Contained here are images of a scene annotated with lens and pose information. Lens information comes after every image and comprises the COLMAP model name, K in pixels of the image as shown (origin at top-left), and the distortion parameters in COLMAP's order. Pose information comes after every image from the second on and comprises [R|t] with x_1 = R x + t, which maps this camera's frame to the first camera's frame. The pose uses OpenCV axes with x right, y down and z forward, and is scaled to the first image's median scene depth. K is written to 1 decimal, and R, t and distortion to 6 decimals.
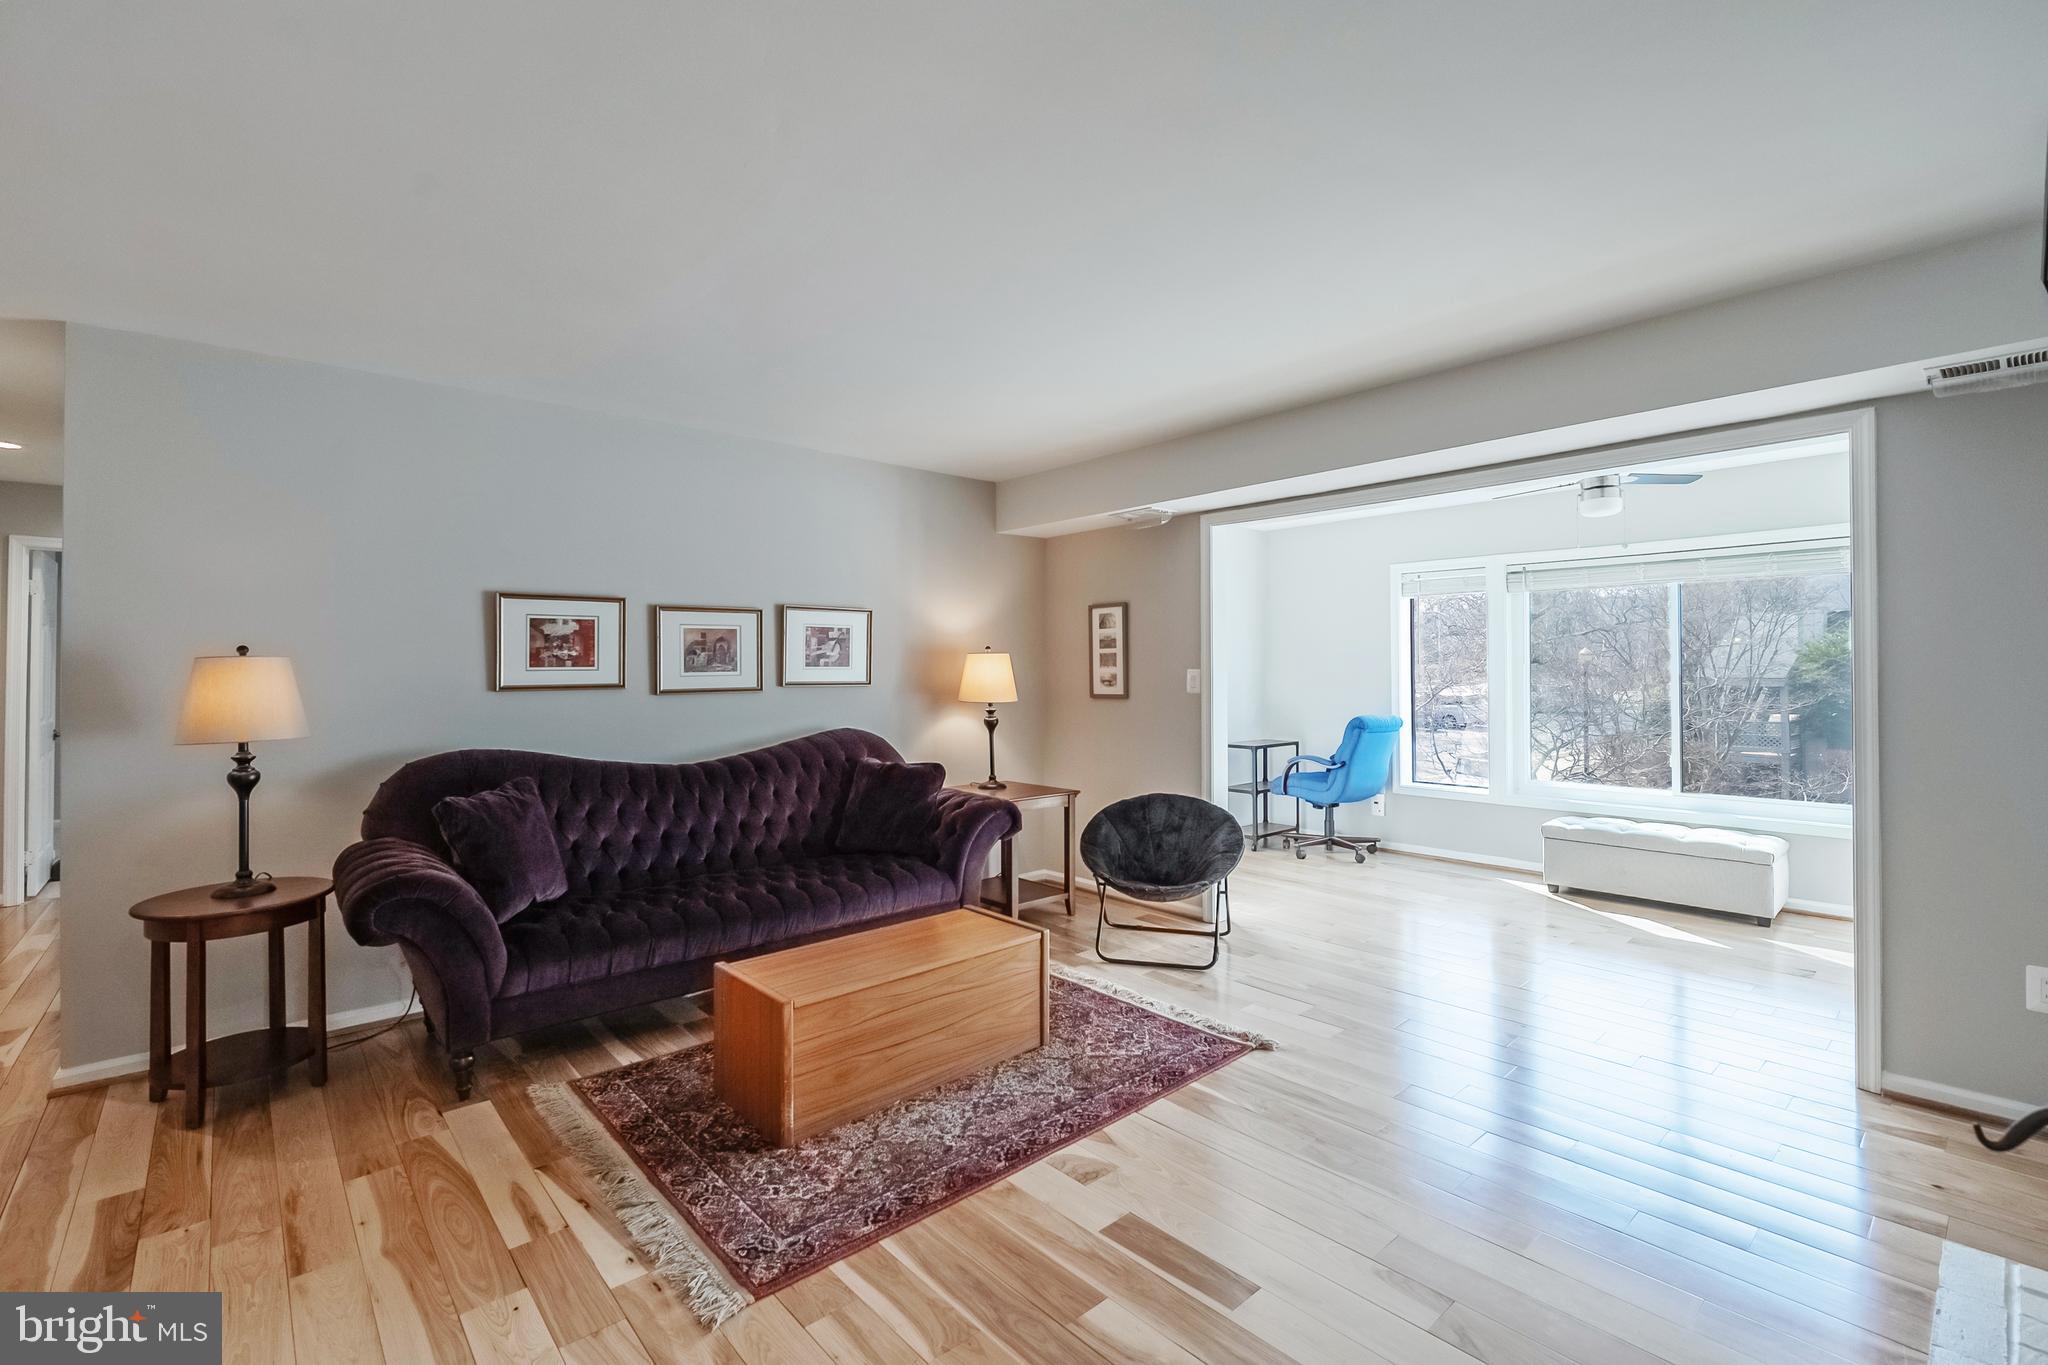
lens RADIAL K [[887.5, 0, 1031.7], [0, 887.5, 671.0], [0, 0, 1]] dist [-0.008338, -0.000645]
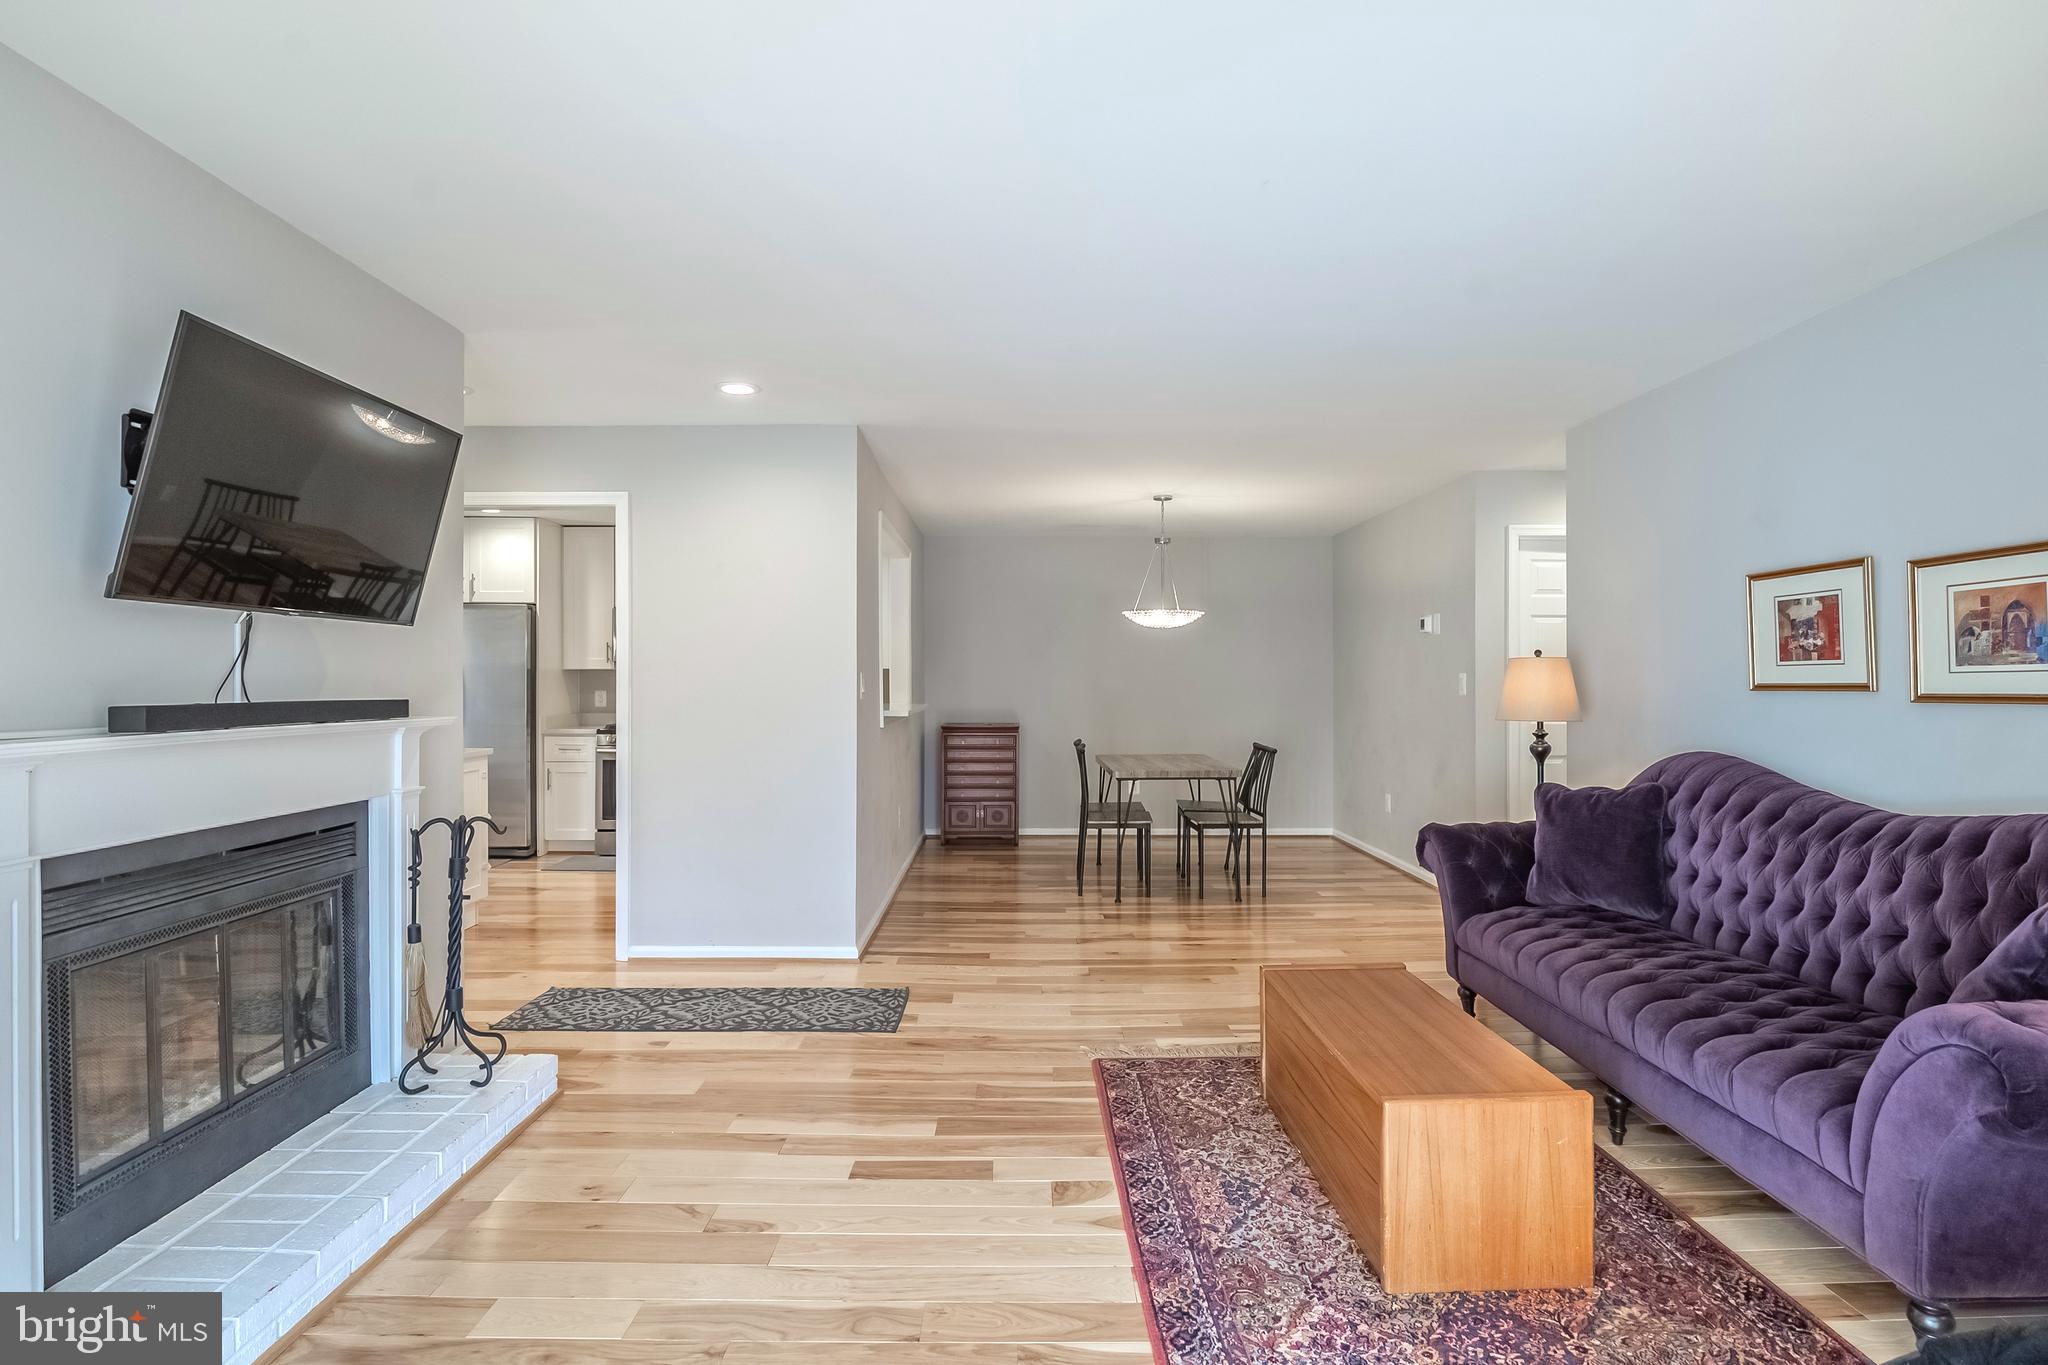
lens RADIAL K [[1019.9, 0, 1026.4], [0, 1019.9, 673.5], [0, 0, 1]] dist [-0.014394, 0.000657]
pose [[-0.661909, 0.003259, -0.749577, 0.539576], [0.007949, 0.999965, -0.002672, 0.003531], [0.749542, -0.007727, -0.661912, 0.999229]]
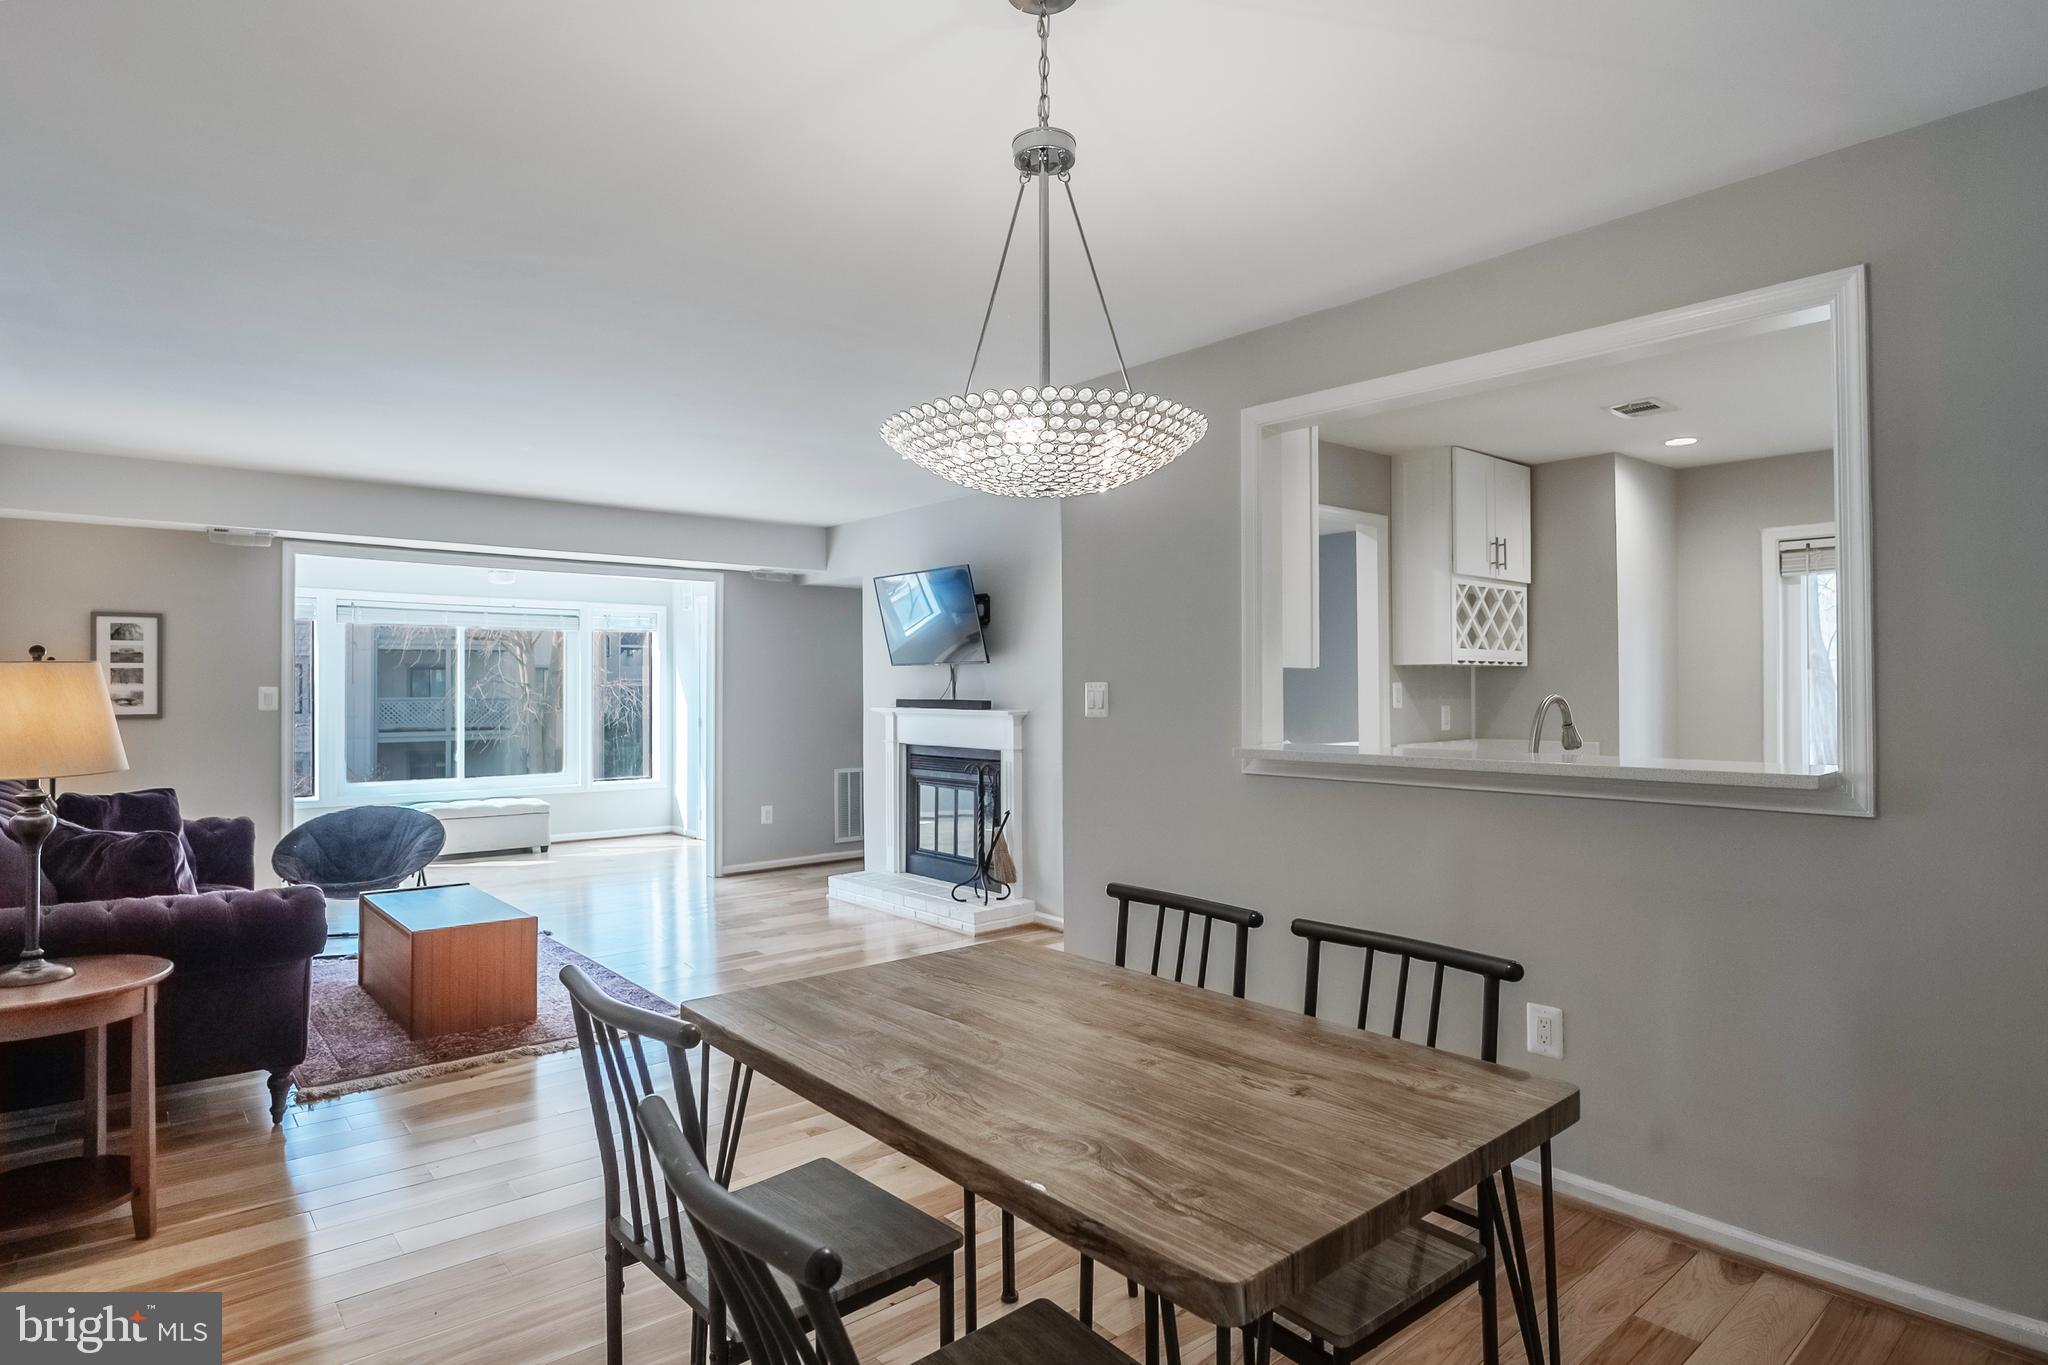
lens RADIAL K [[1102.3, 0, 1016.6], [0, 1102.3, 688.8], [0, 0, 1]] dist [-0.024988, 0.001681]
pose [[0.036977, 0.005518, 0.999301, -1.243794], [0.000646, 0.999984, -0.005545, 0.009147], [-0.999316, 0.000851, 0.036973, 0.093535]]
